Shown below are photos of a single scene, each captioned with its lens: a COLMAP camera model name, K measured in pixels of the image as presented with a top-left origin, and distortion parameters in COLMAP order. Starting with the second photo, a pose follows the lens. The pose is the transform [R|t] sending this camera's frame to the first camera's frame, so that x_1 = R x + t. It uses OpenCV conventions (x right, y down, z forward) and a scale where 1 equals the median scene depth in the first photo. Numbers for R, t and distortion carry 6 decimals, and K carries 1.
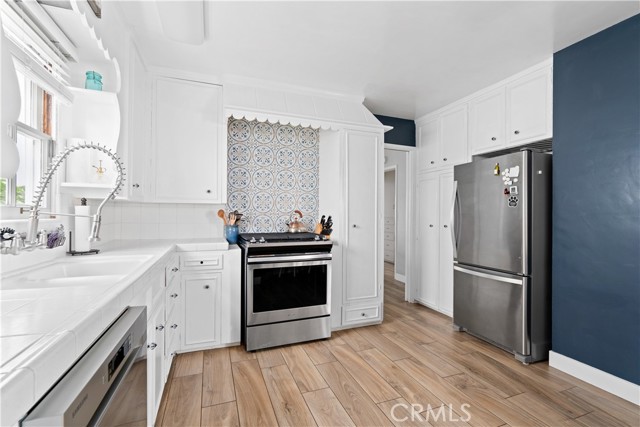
lens RADIAL K [[291.9, 0, 319.6], [0, 291.9, 215.3], [0, 0, 1]] dist [0.005496, 0.000281]
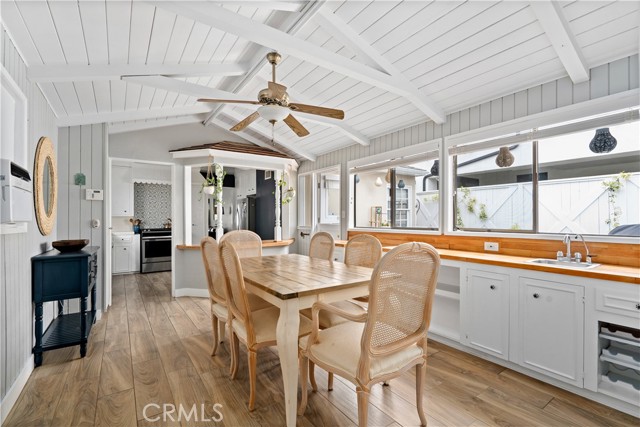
lens RADIAL K [[291.9, 0, 321.4], [0, 291.9, 217.8], [0, 0, 1]] dist [0.005496, 0.000281]
pose [[0.968590, -0.006007, 0.248592, 0.629364], [0.005218, 0.999979, 0.003833, -0.032000], [-0.248610, -0.002415, 0.968601, -1.865380]]
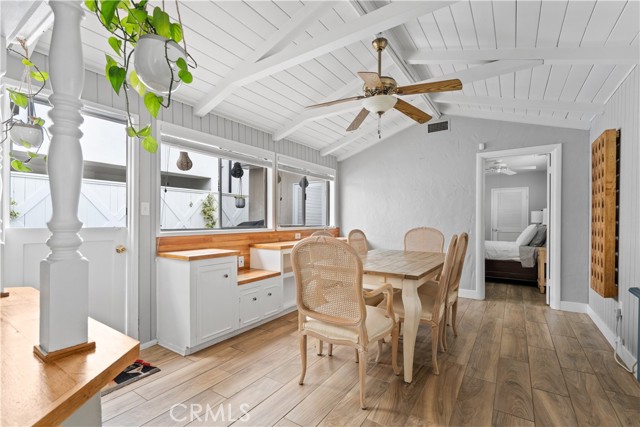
lens RADIAL K [[291.9, 0, 319.4], [0, 291.9, 220.1], [0, 0, 1]] dist [0.005496, 0.000281]
pose [[-0.587173, -0.005393, 0.809444, -0.900357], [-0.010189, 0.999948, -0.000729, 0.018620], [-0.809398, -0.008675, -0.587197, 2.794633]]
